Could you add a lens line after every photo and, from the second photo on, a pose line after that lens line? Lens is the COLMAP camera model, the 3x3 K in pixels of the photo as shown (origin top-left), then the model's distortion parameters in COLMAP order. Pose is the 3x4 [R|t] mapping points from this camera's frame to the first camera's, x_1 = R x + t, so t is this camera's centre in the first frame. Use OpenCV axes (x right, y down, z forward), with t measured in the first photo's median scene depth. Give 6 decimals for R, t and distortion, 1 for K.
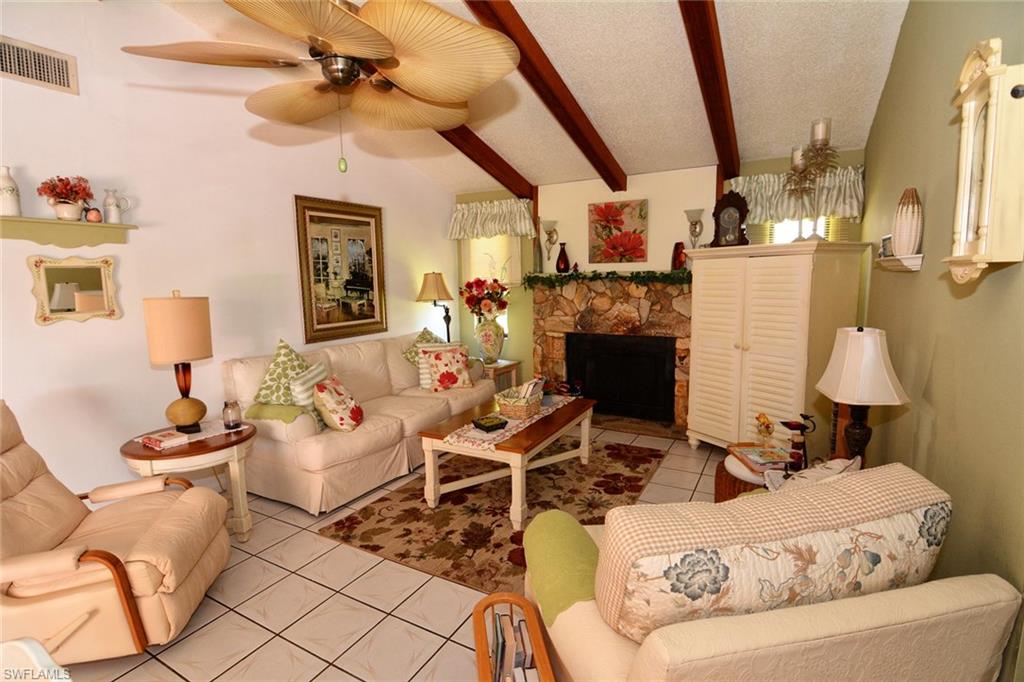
lens RADIAL K [[494.8, 0, 511.0], [0, 494.8, 338.1], [0, 0, 1]] dist [-0.001185, -0.000352]
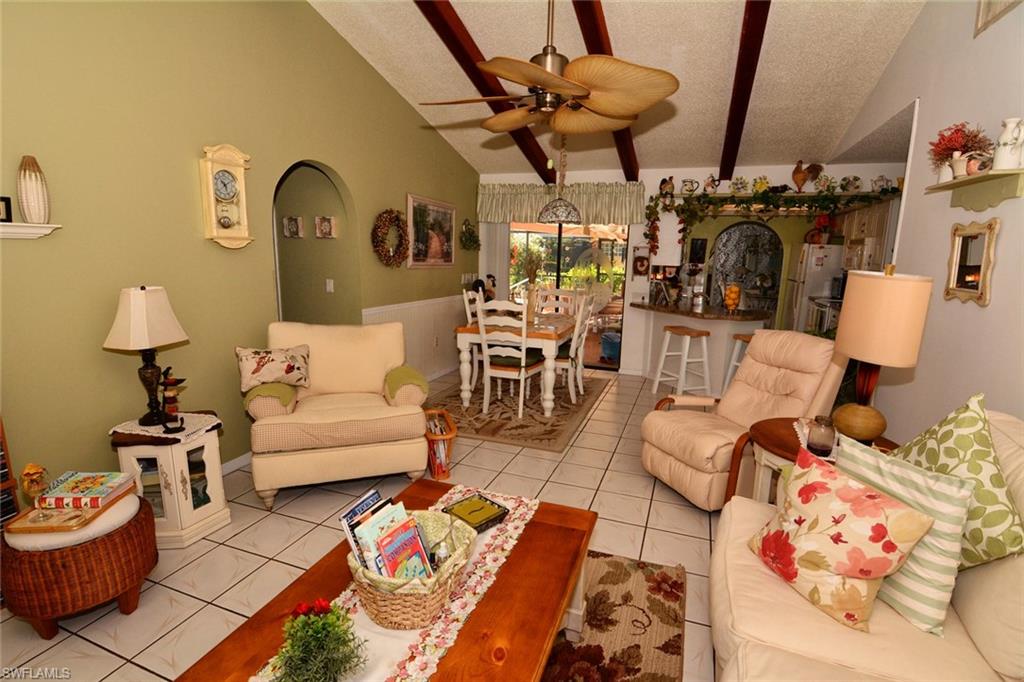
lens RADIAL K [[494.8, 0, 510.8], [0, 494.8, 342.8], [0, 0, 1]] dist [-0.001185, -0.000352]
pose [[-0.988780, 0.021202, -0.147869, -0.001497], [-0.024832, 0.952775, 0.302661, -0.239302], [0.147303, 0.302937, -0.941558, 1.959534]]
